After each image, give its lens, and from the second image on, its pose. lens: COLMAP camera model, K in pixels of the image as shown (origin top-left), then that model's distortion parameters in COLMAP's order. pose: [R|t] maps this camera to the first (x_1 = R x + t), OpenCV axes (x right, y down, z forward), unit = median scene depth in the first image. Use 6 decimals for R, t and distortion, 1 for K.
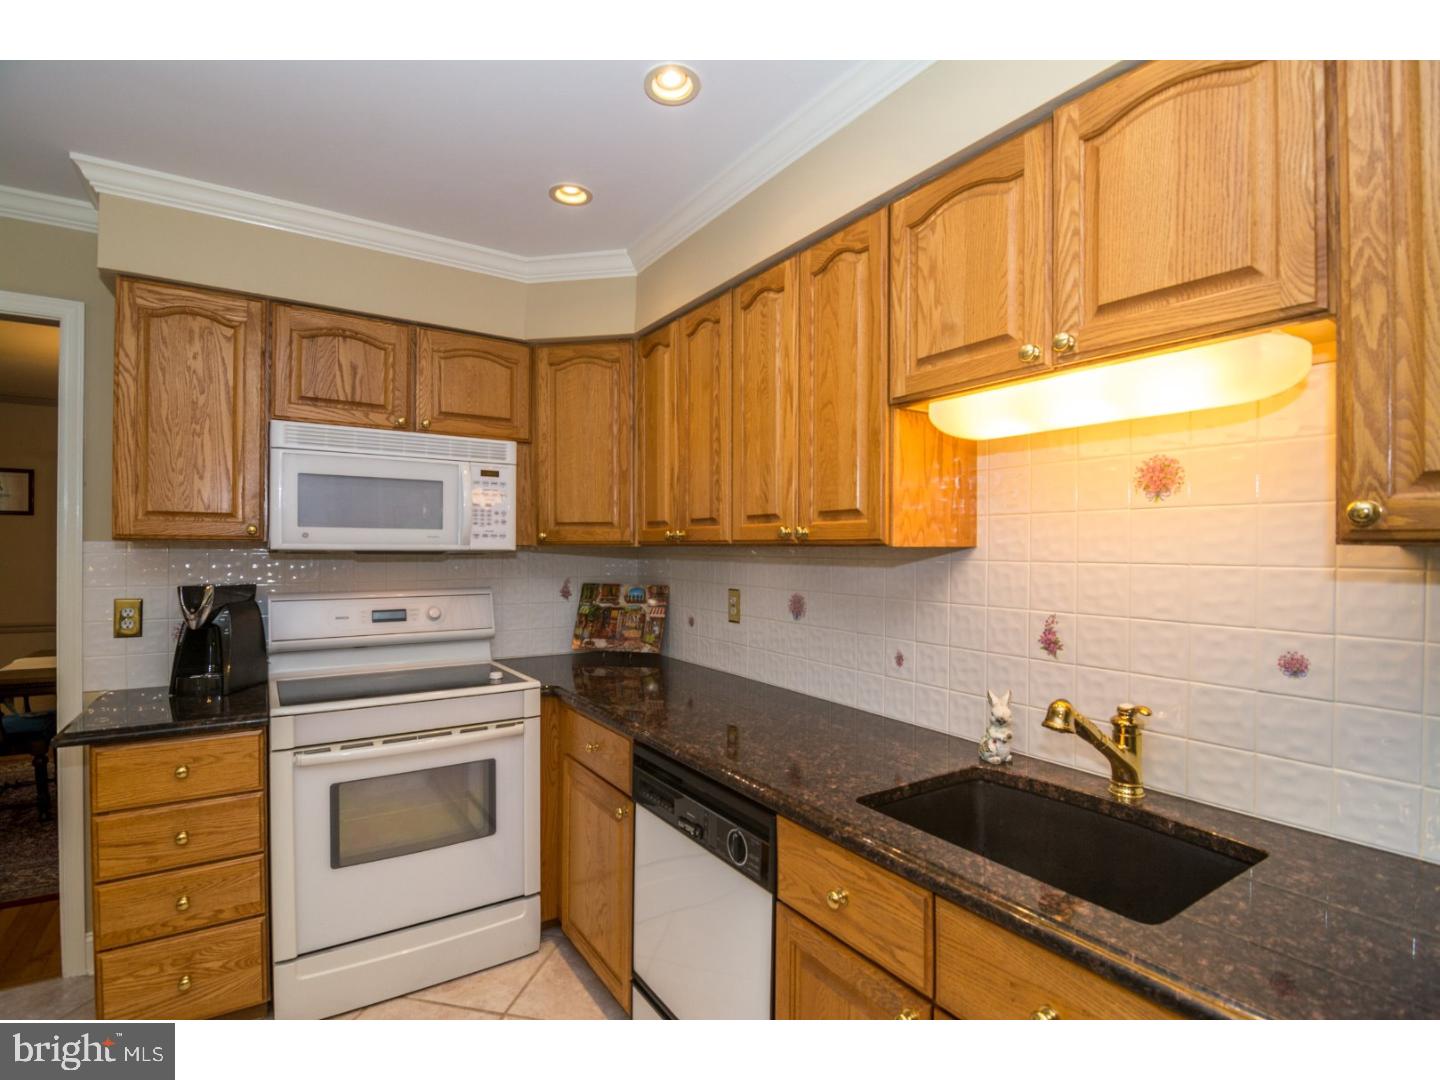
lens RADIAL K [[700.3, 0, 720.4], [0, 700.3, 550.1], [0, 0, 1]] dist [-0.003482, -0.000305]
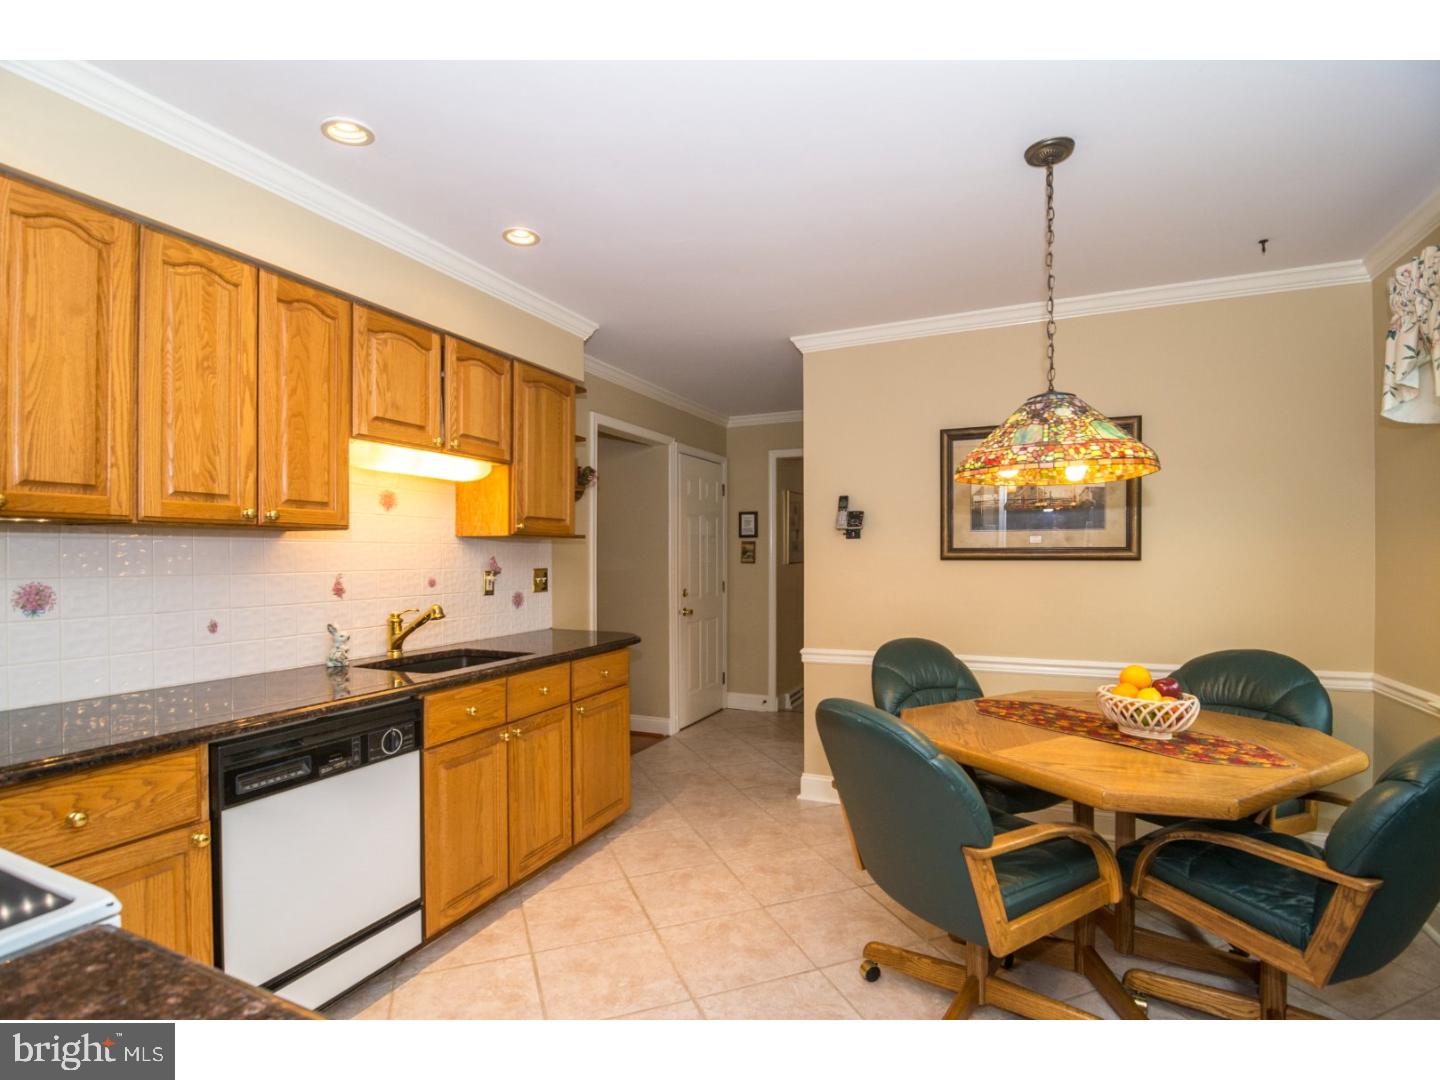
lens RADIAL K [[700.3, 0, 718.5], [0, 700.3, 546.2], [0, 0, 1]] dist [-0.003482, -0.000305]
pose [[-0.526717, 0.005710, 0.850021, -1.437989], [0.000106, 0.999978, -0.006652, 0.038676], [-0.850041, -0.003414, -0.526706, 1.118765]]
